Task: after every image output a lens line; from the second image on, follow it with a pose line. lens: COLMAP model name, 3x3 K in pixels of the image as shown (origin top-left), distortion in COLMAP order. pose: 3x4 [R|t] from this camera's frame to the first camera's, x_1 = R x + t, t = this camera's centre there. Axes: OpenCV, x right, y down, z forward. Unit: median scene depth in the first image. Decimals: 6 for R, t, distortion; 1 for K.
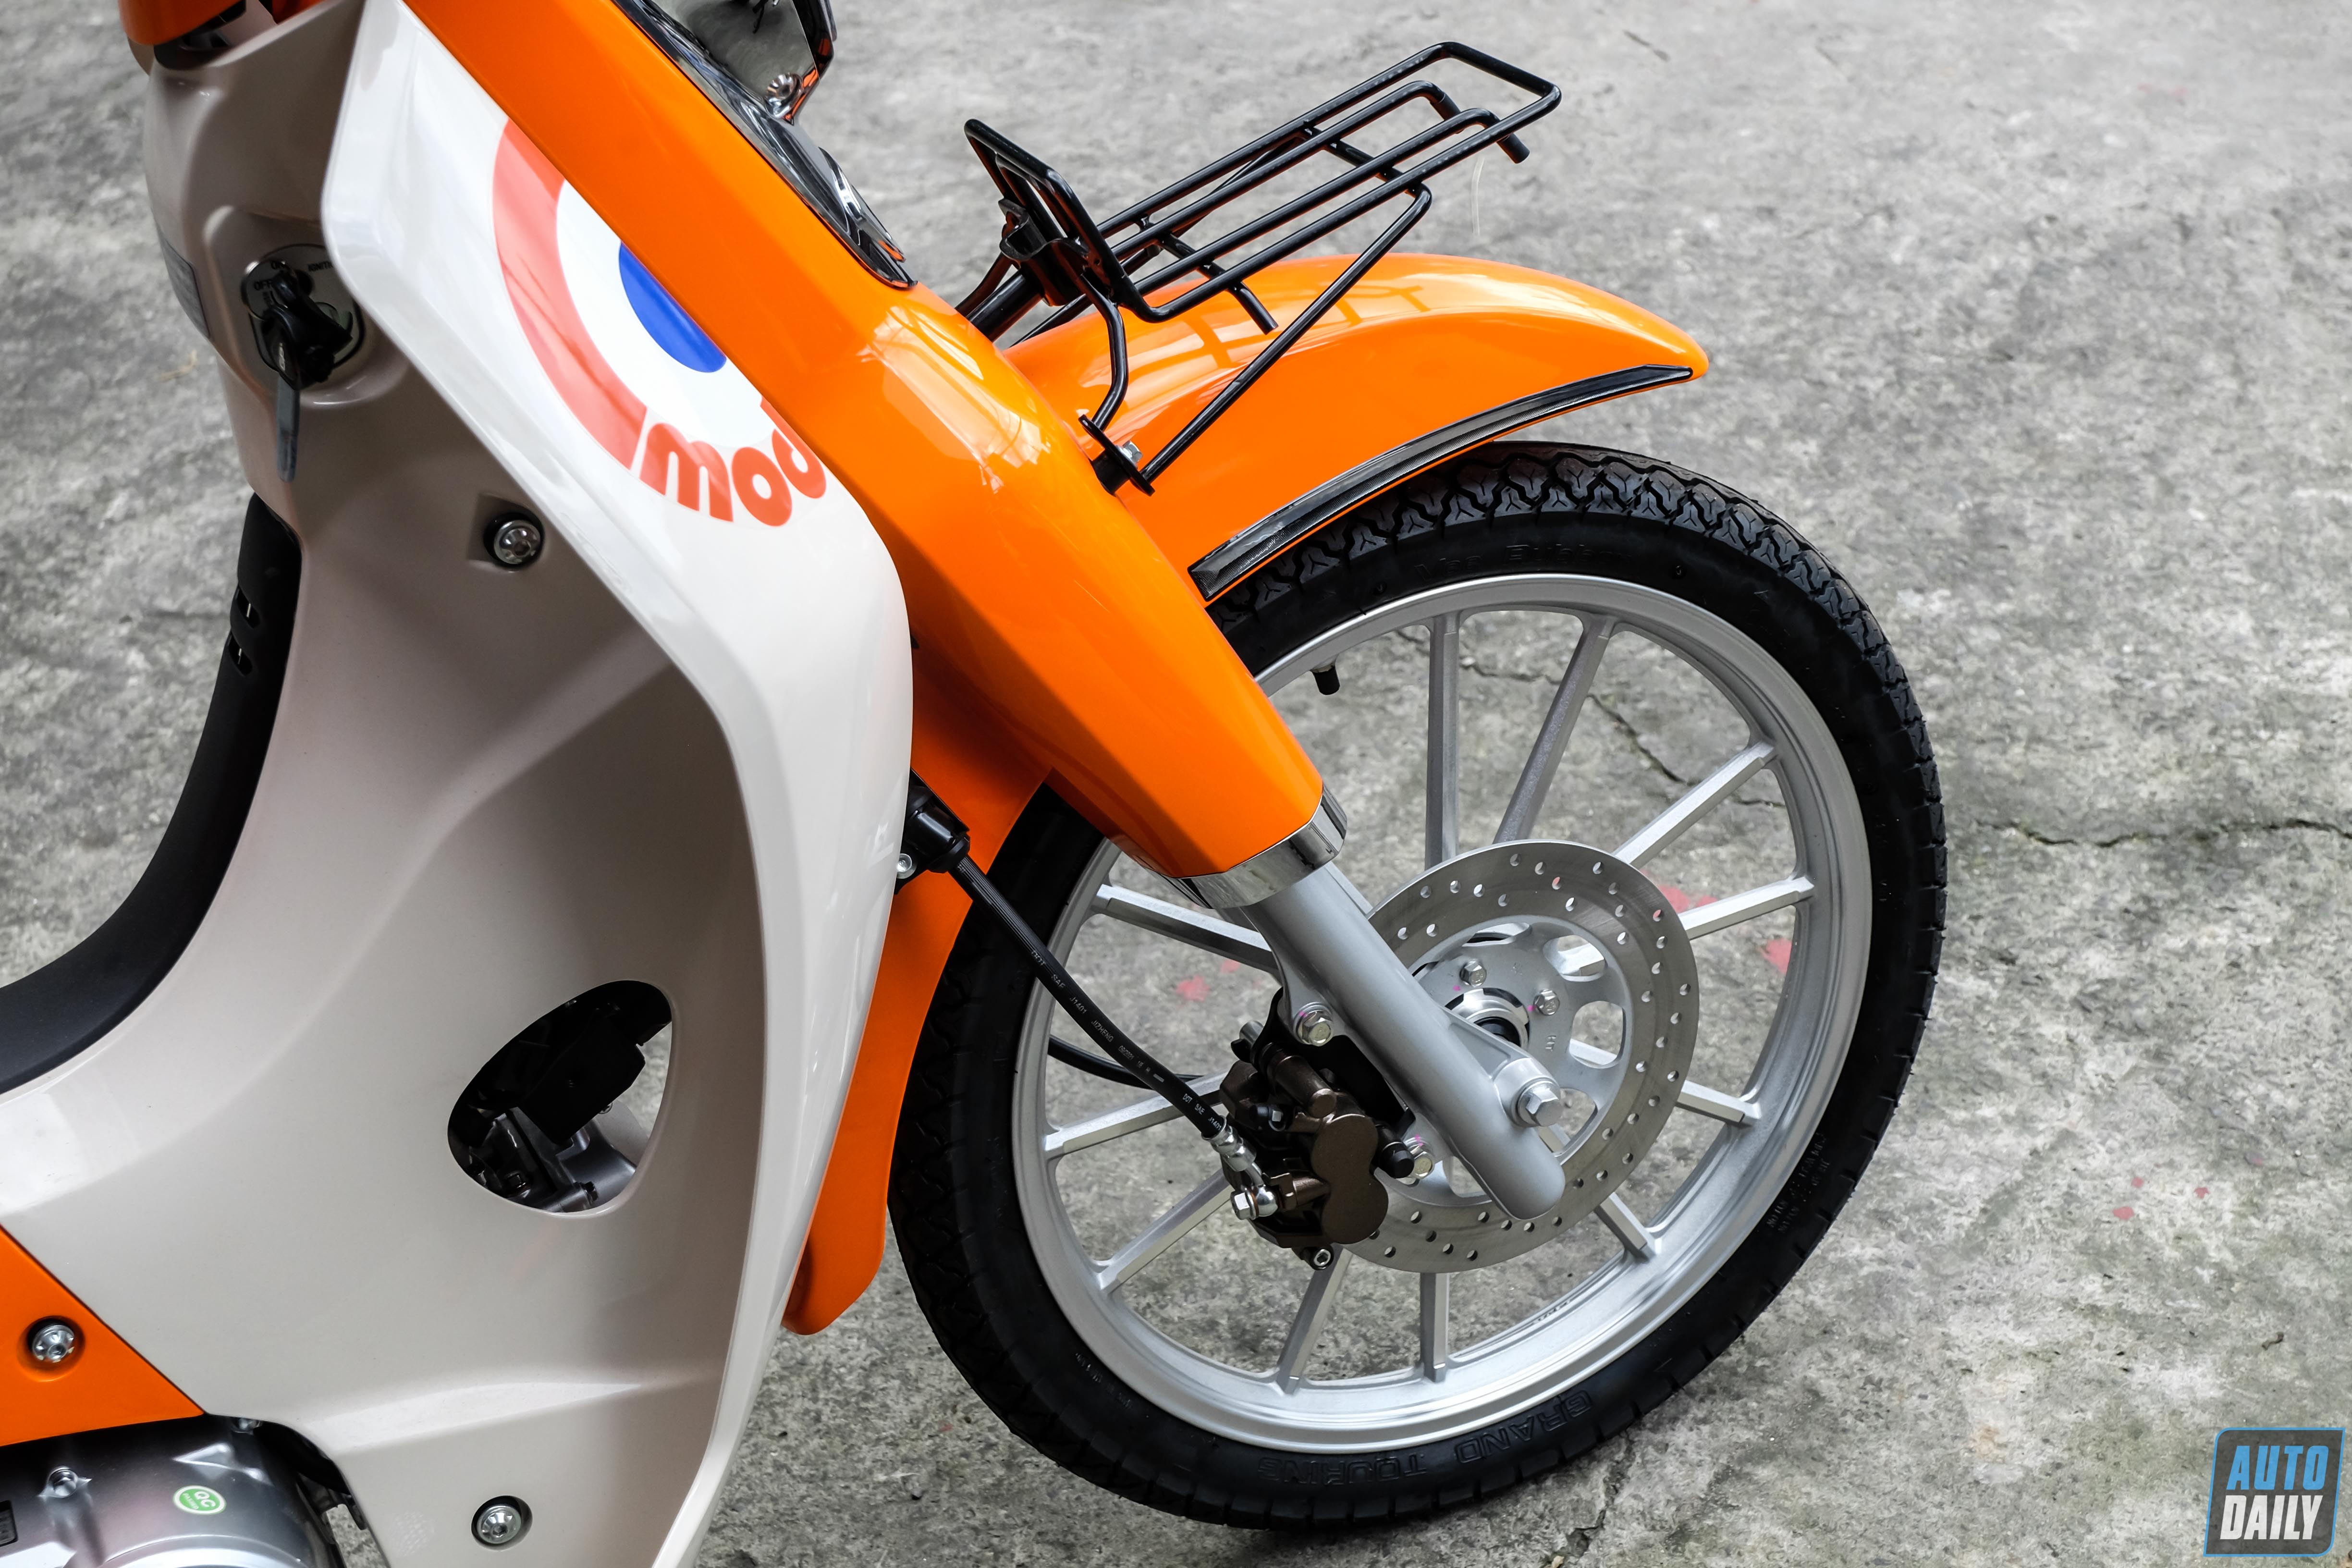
lens RADIAL K [[3572.5, 0, 1178.5], [0, 3572.5, 784.1], [0, 0, 1]] dist [-0.014558, 0.000000]
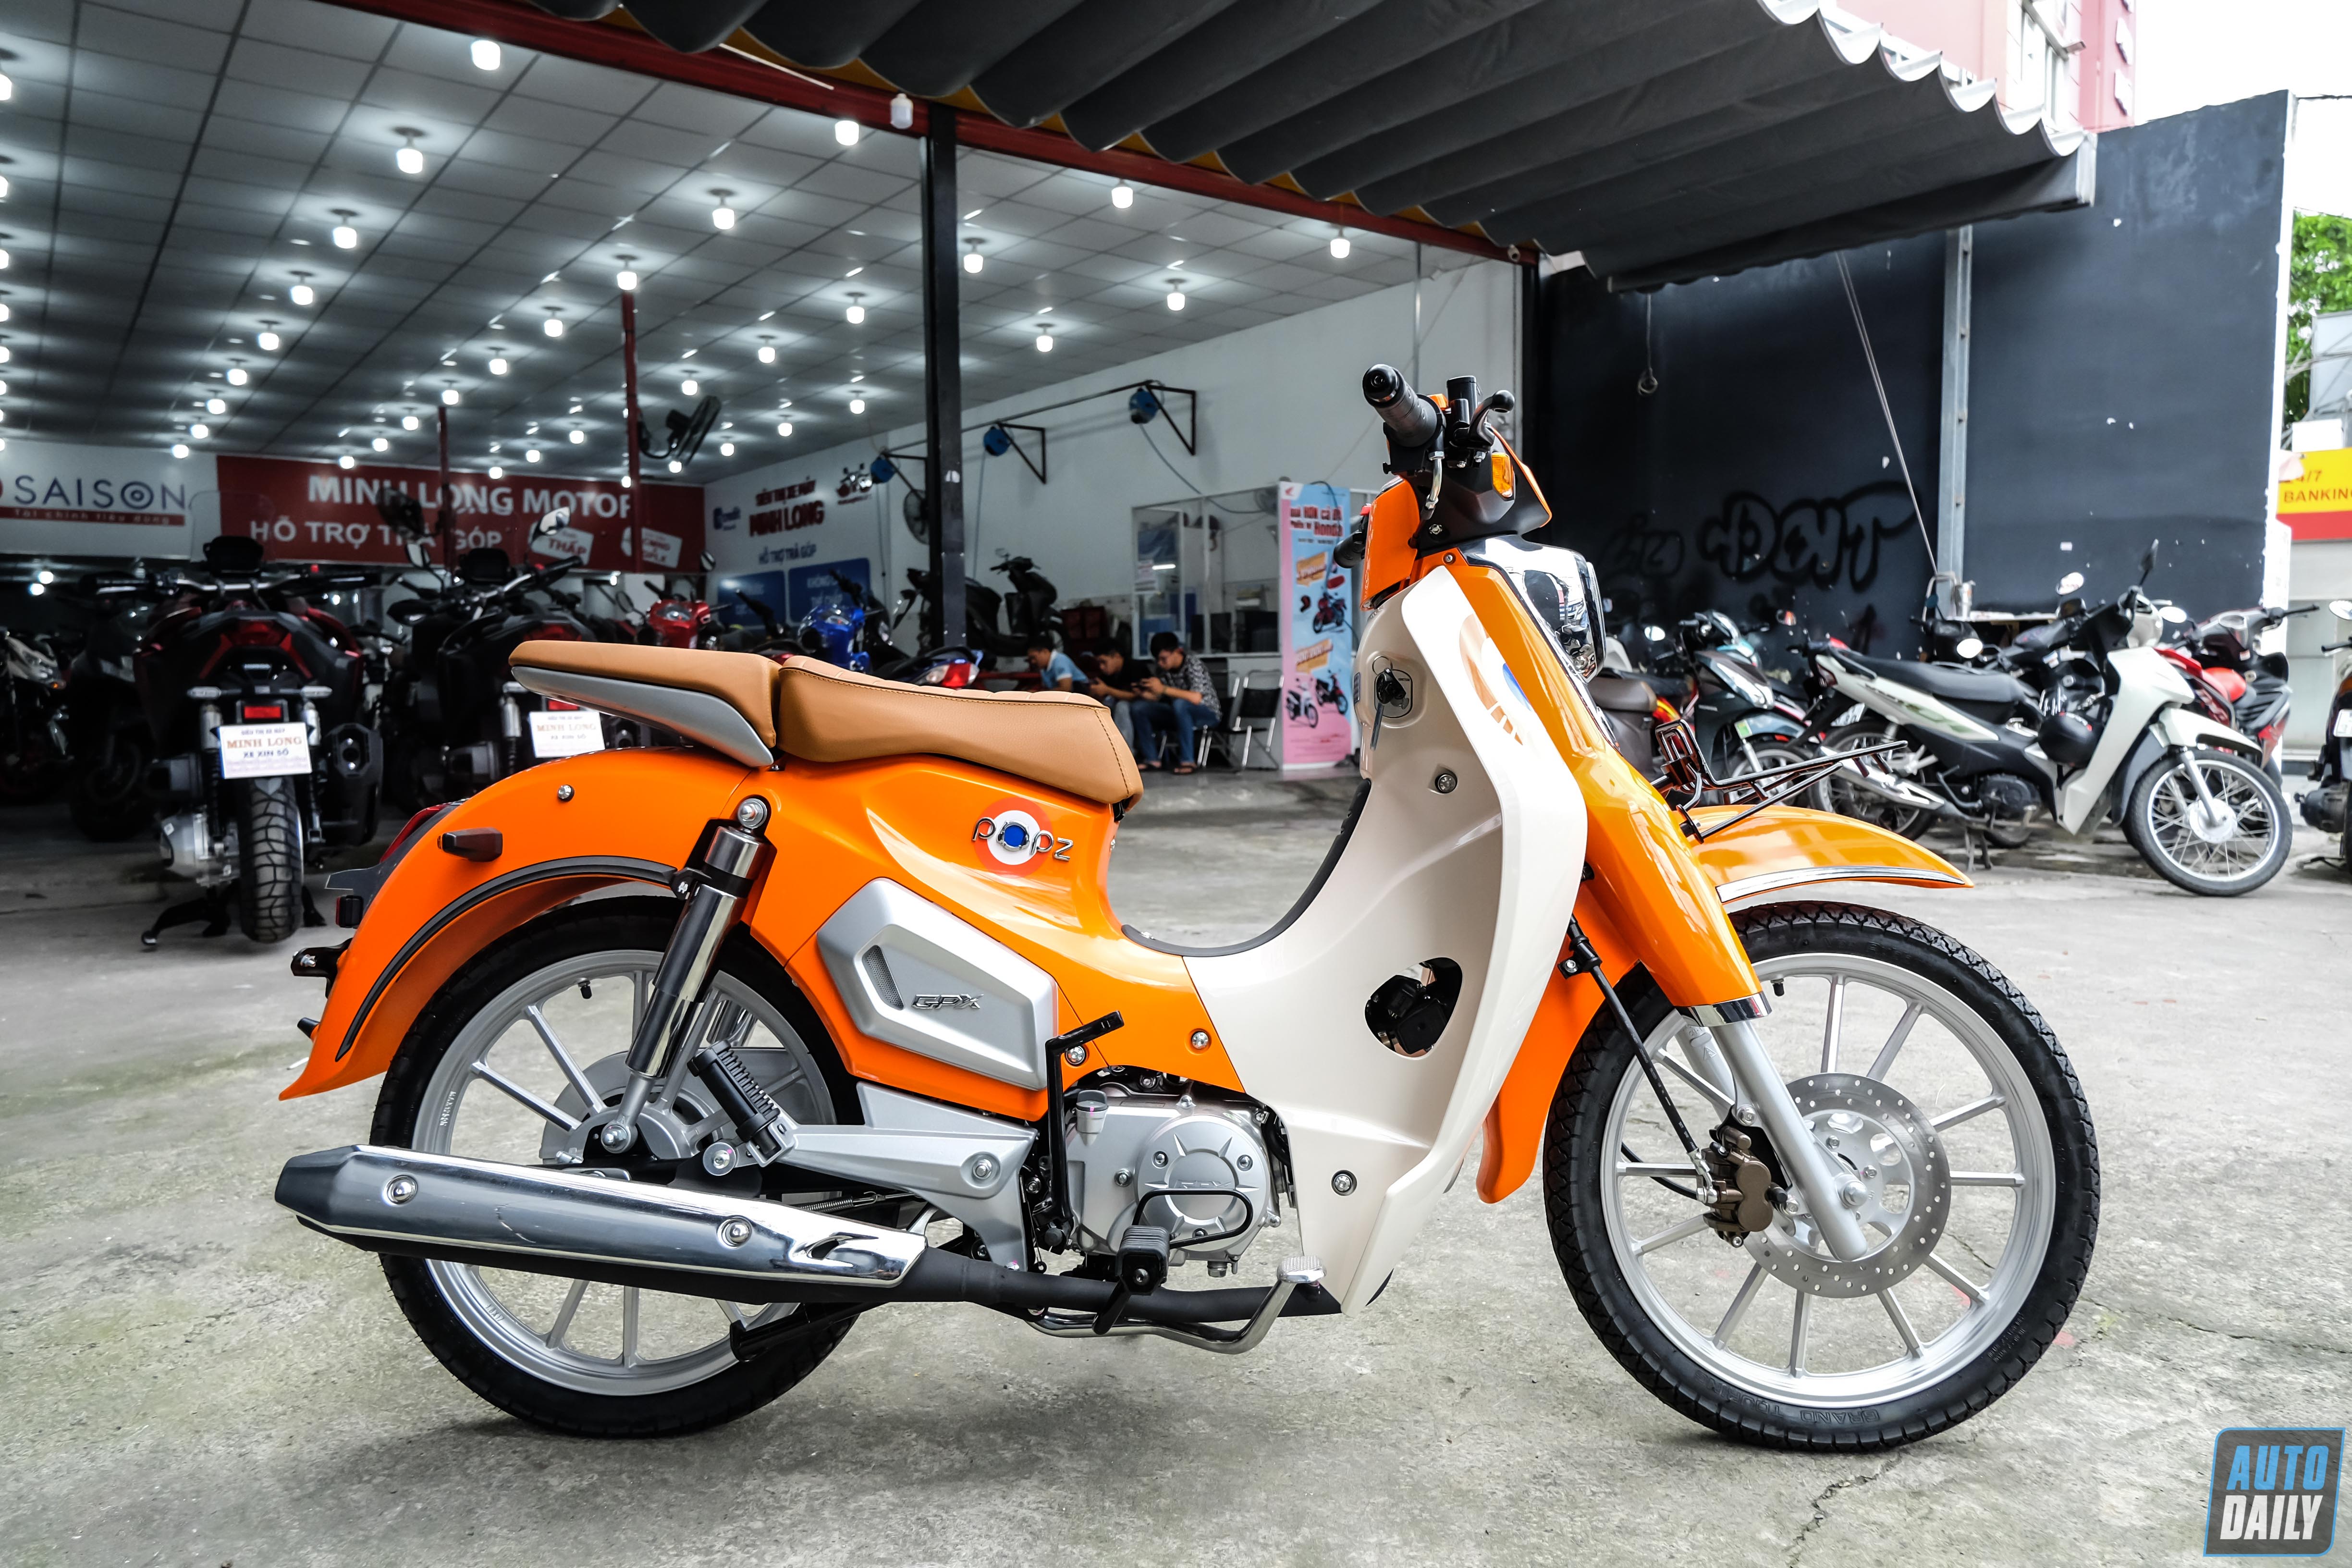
lens RADIAL K [[1467.3, 0, 1175.8], [0, 1467.3, 784.6], [0, 0, 1]] dist [-0.011602, 0.001214]
pose [[0.881110, 0.109756, -0.459999, 0.093178], [-0.320175, 0.854309, -0.409444, 0.290554], [0.348042, 0.508046, 0.787881, 0.035676]]
